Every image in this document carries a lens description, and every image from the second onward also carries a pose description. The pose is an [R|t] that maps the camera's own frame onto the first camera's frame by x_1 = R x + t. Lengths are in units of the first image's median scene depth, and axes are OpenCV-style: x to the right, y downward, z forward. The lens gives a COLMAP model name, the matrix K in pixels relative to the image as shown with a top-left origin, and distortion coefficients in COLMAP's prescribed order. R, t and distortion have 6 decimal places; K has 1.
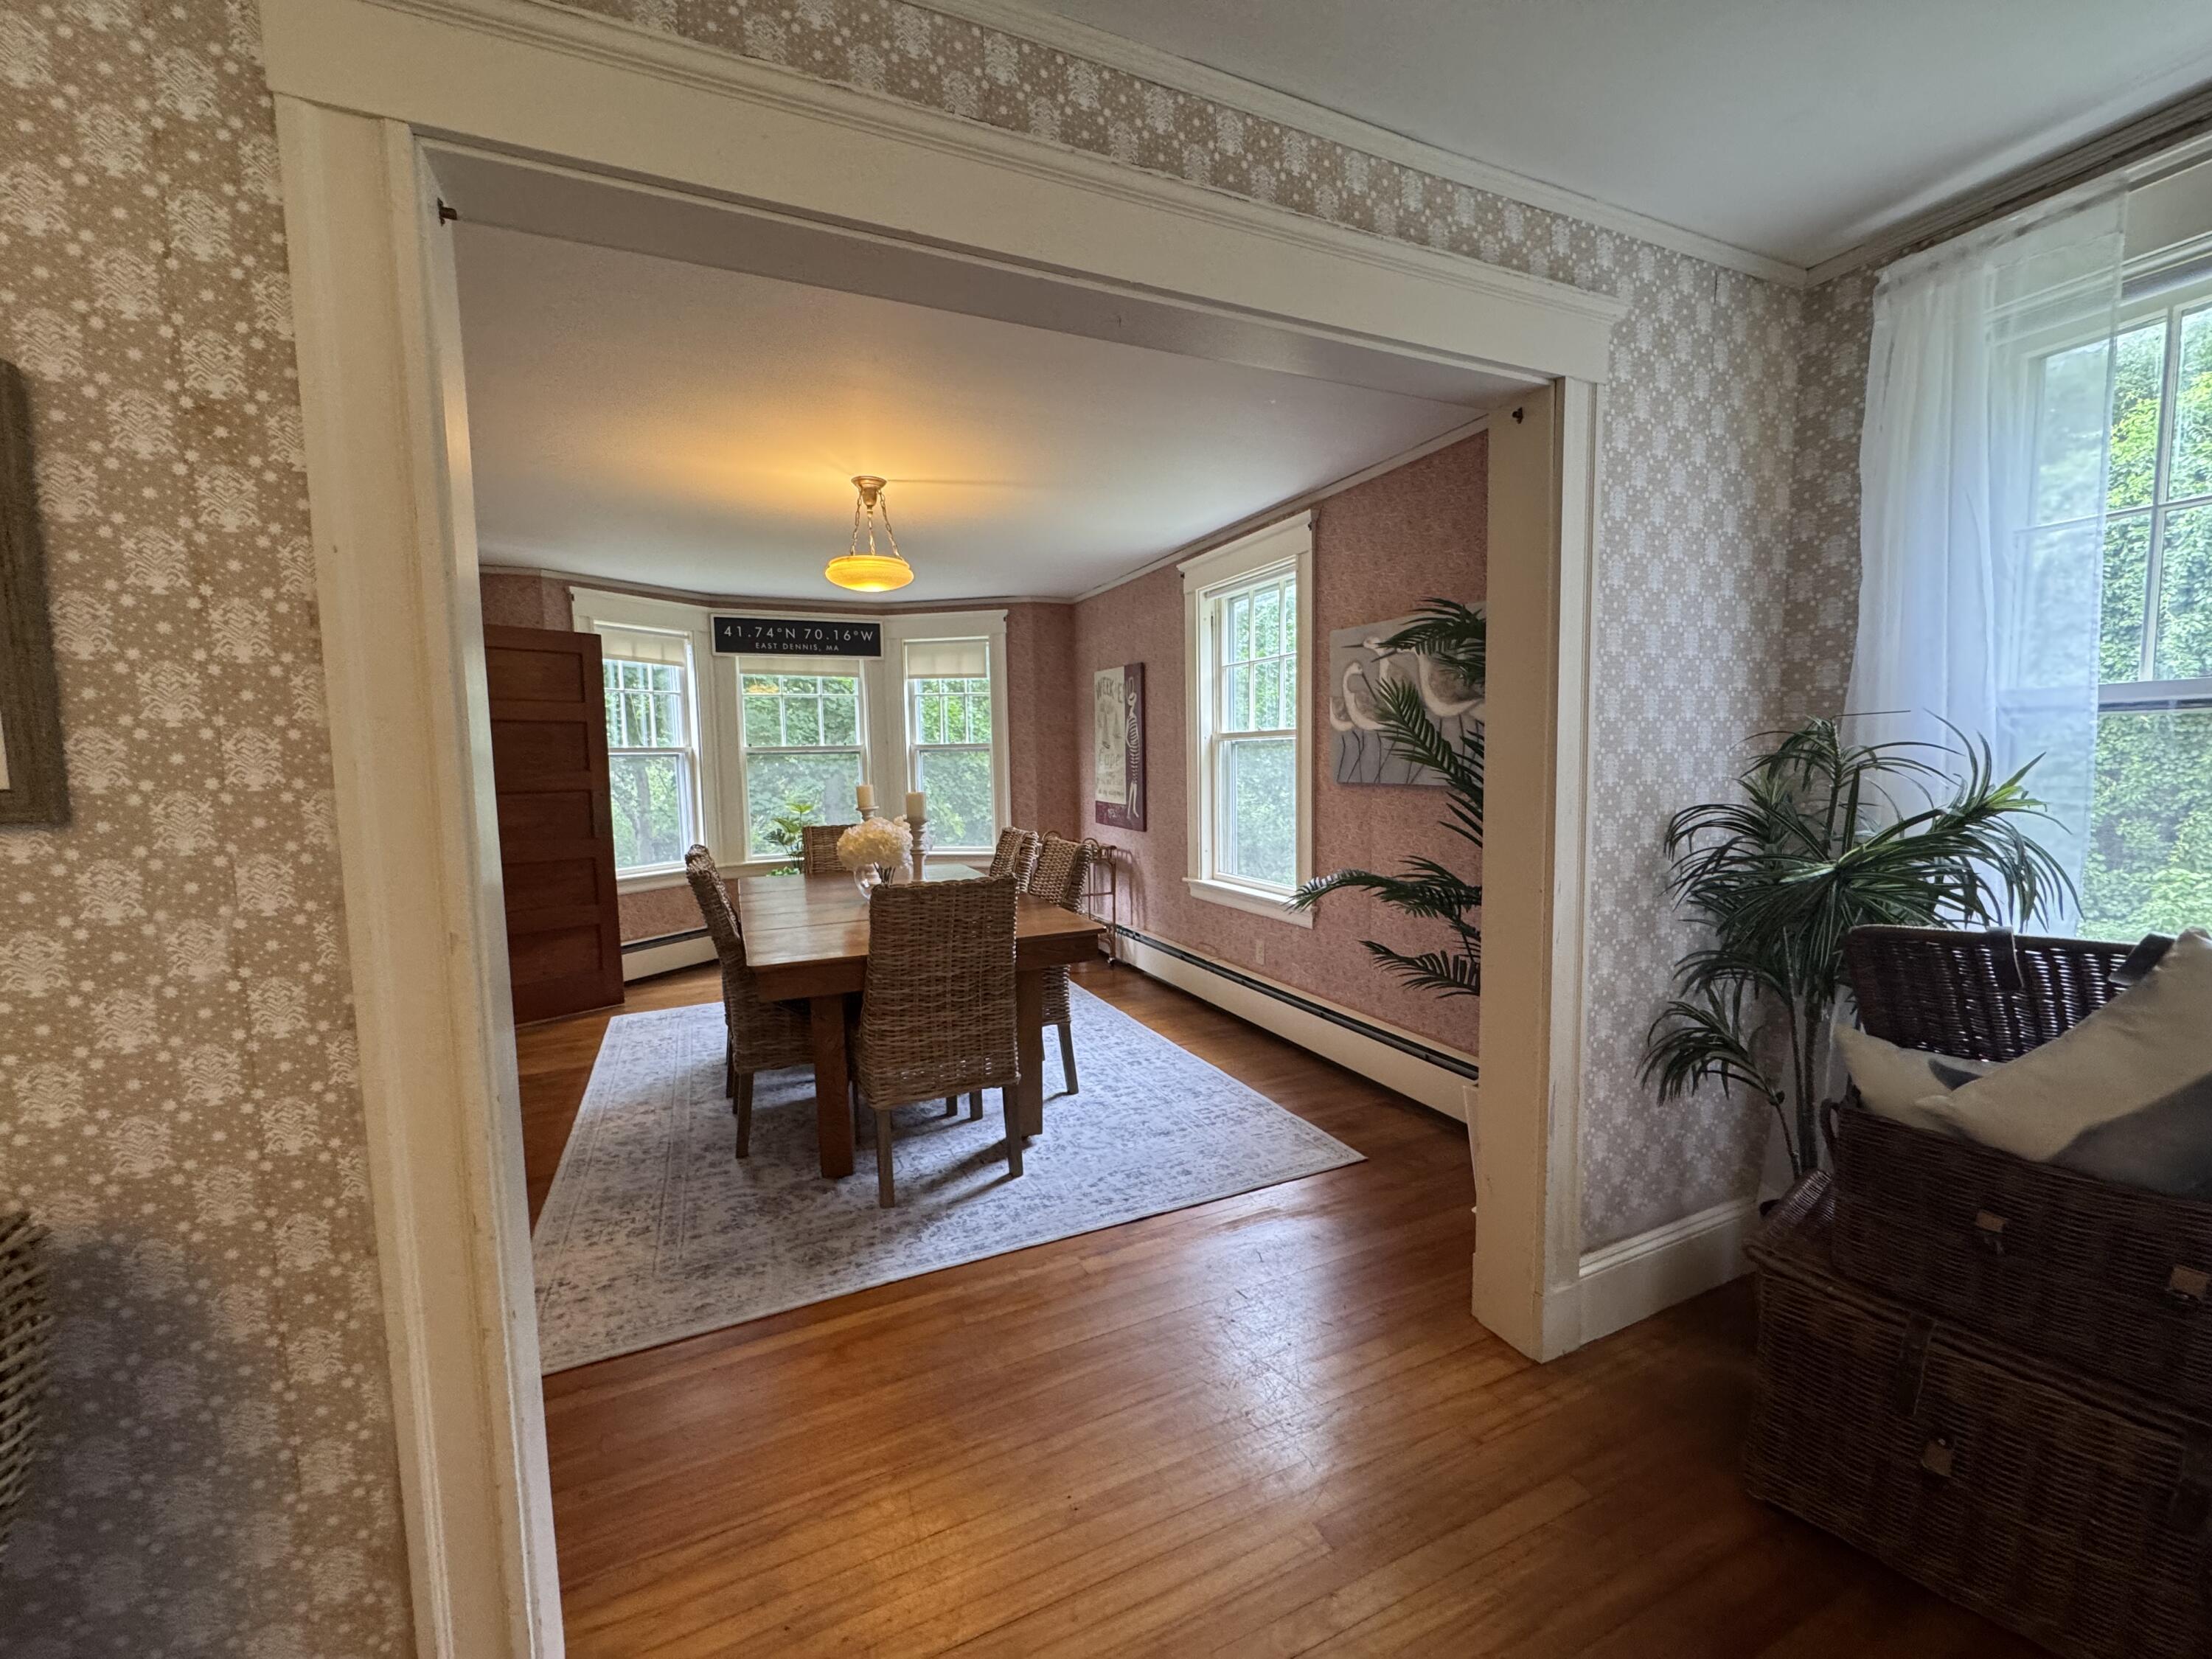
lens RADIAL K [[882.1, 0, 1106.2], [0, 882.1, 832.1], [0, 0, 1]] dist [-0.002854, 0.000434]
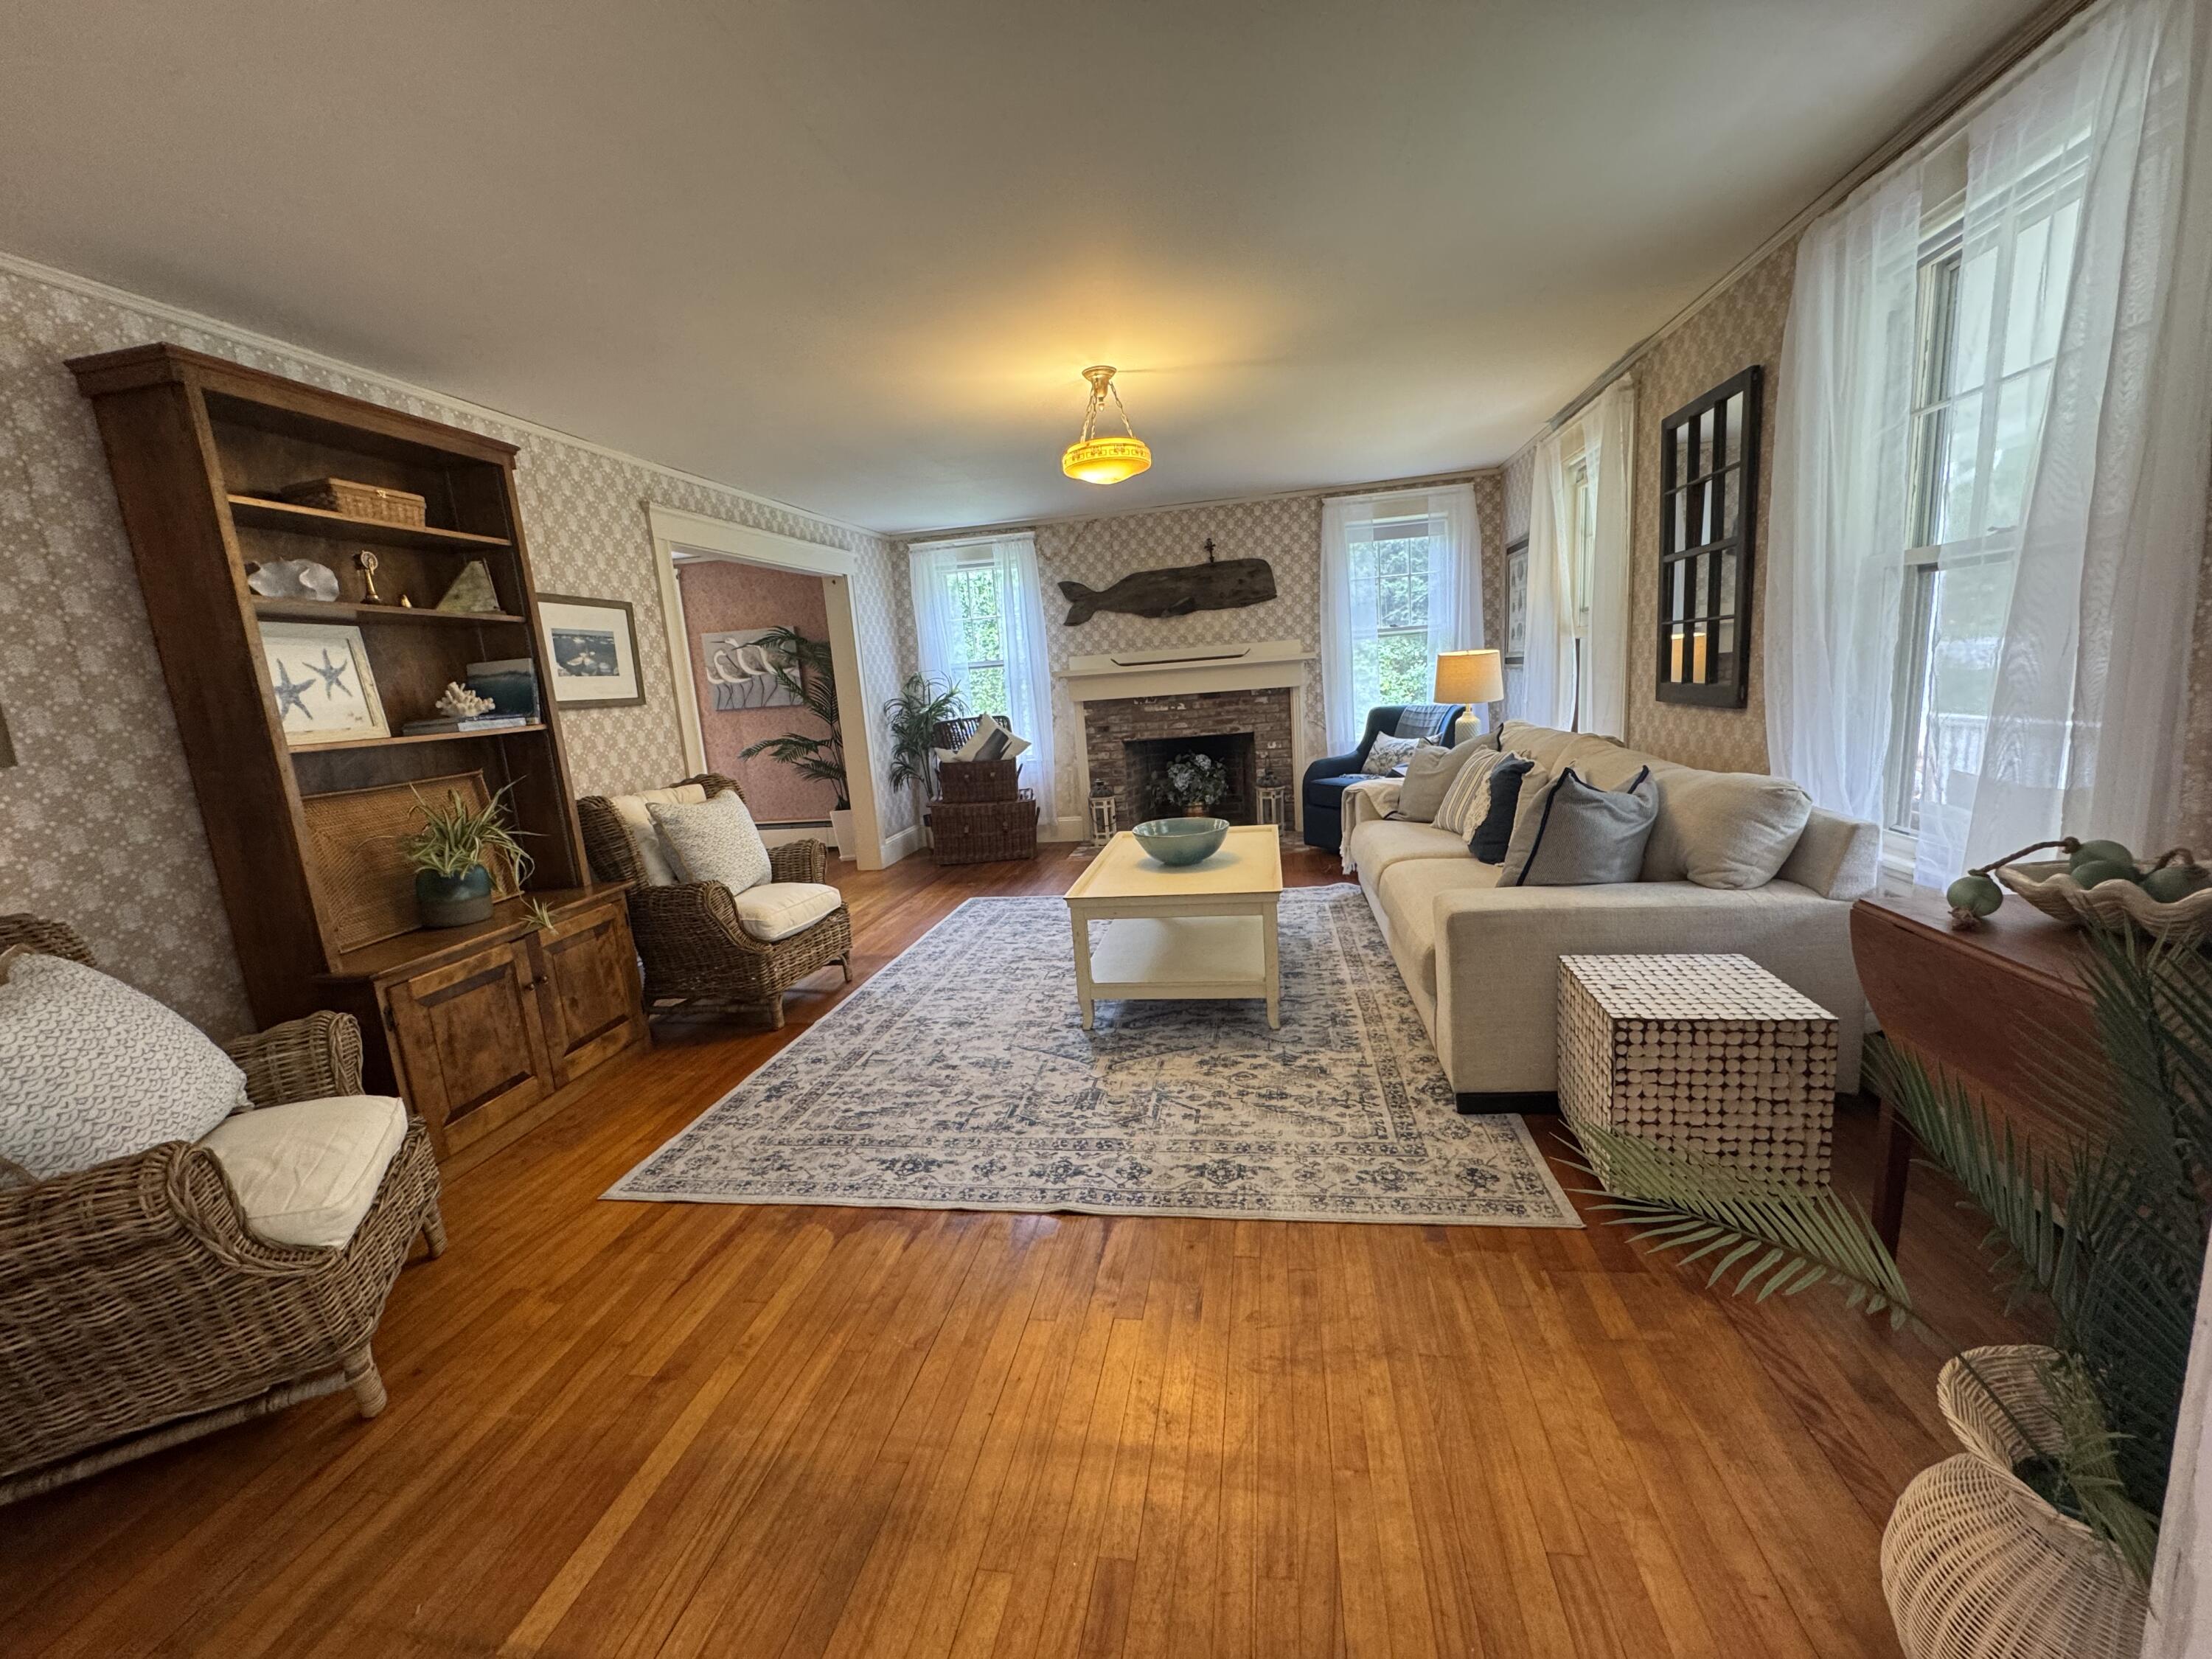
lens RADIAL K [[882.1, 0, 1106.2], [0, 882.1, 832.1], [0, 0, 1]] dist [-0.002854, 0.000434]
pose [[0.570263, -0.166631, 0.804384, -0.854042], [0.131391, 0.985106, 0.110919, 0.105254], [-0.810886, 0.042436, 0.583663, -0.831179]]
